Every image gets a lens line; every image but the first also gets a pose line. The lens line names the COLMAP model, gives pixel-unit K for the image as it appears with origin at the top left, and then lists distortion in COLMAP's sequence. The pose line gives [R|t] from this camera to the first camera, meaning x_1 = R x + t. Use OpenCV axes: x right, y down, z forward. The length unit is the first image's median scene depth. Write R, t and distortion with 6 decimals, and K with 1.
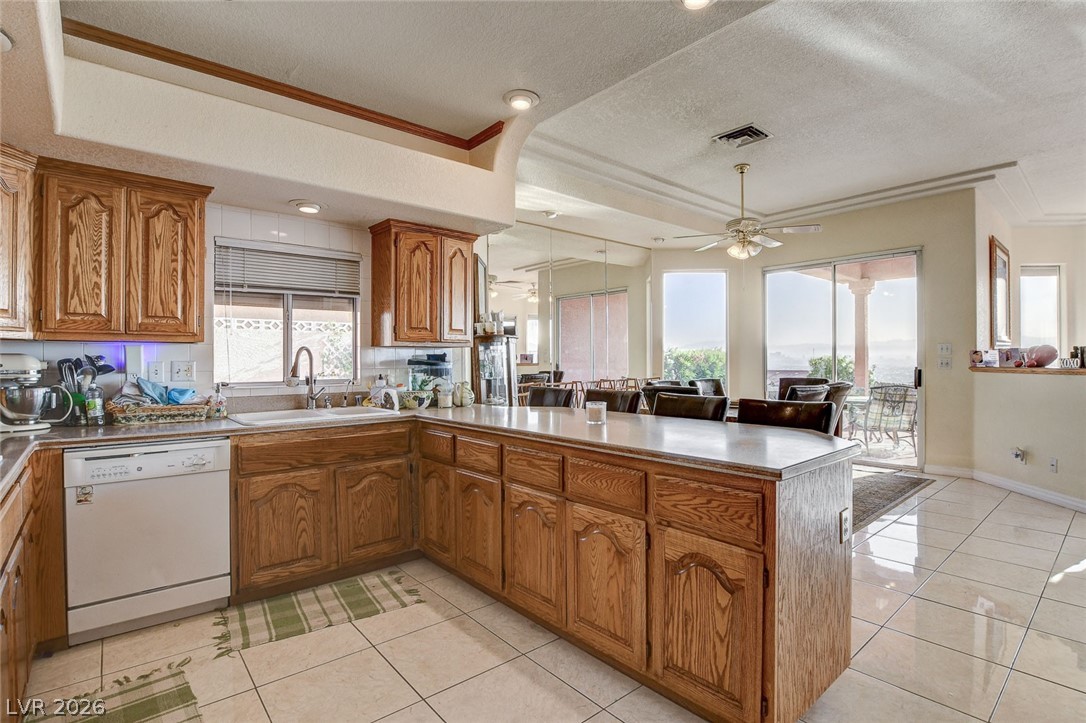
lens RADIAL K [[524.3, 0, 539.5], [0, 524.3, 365.8], [0, 0, 1]] dist [-0.023517, 0.001903]
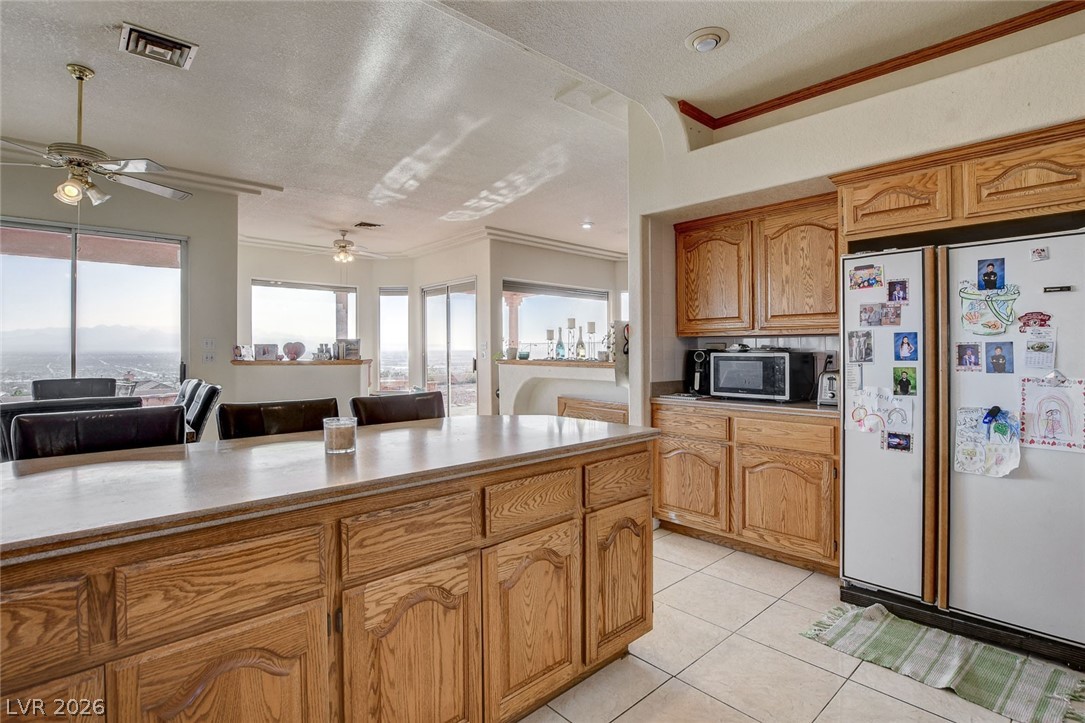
lens RADIAL K [[523.8, 0, 561.1], [0, 523.8, 343.5], [0, 0, 1]] dist [-0.023517, 0.001903]
pose [[-0.052163, 0.019245, 0.998453, -0.278237], [0.012682, 0.999746, -0.018607, -0.004960], [-0.998558, 0.011692, -0.052393, 0.380779]]
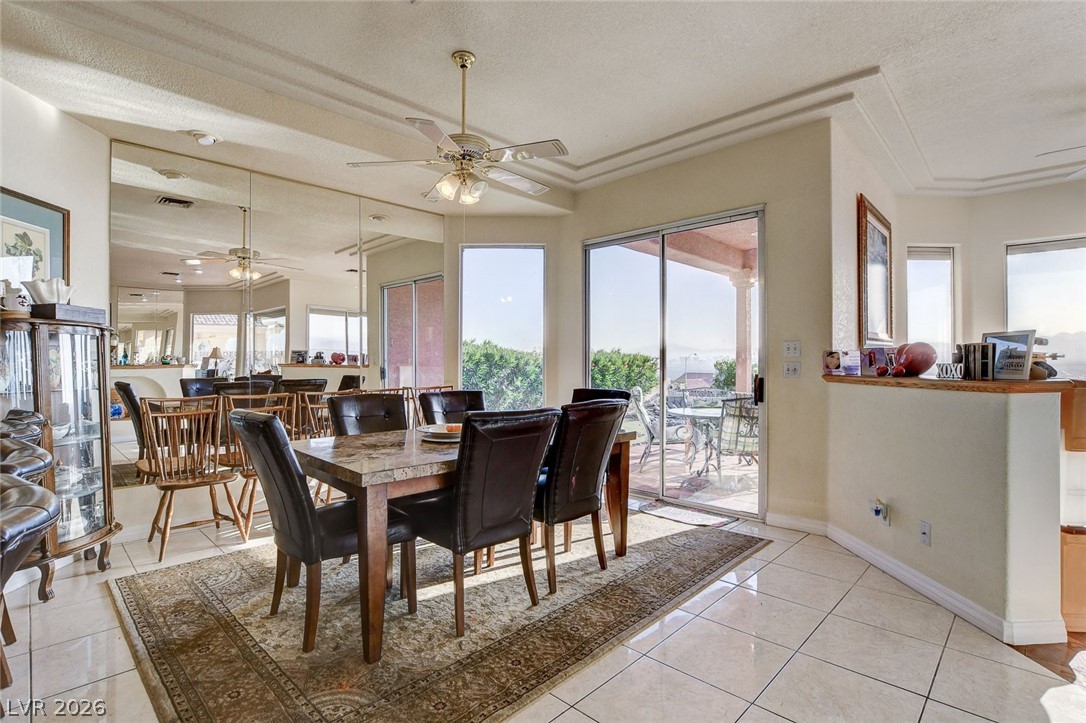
lens RADIAL K [[524.3, 0, 527.7], [0, 524.3, 366.0], [0, 0, 1]] dist [-0.023517, 0.001903]
pose [[0.996515, 0.002920, 0.083360, 0.383071], [-0.002681, 0.999992, -0.002975, -0.006479], [-0.083368, 0.002741, 0.996515, 0.338905]]
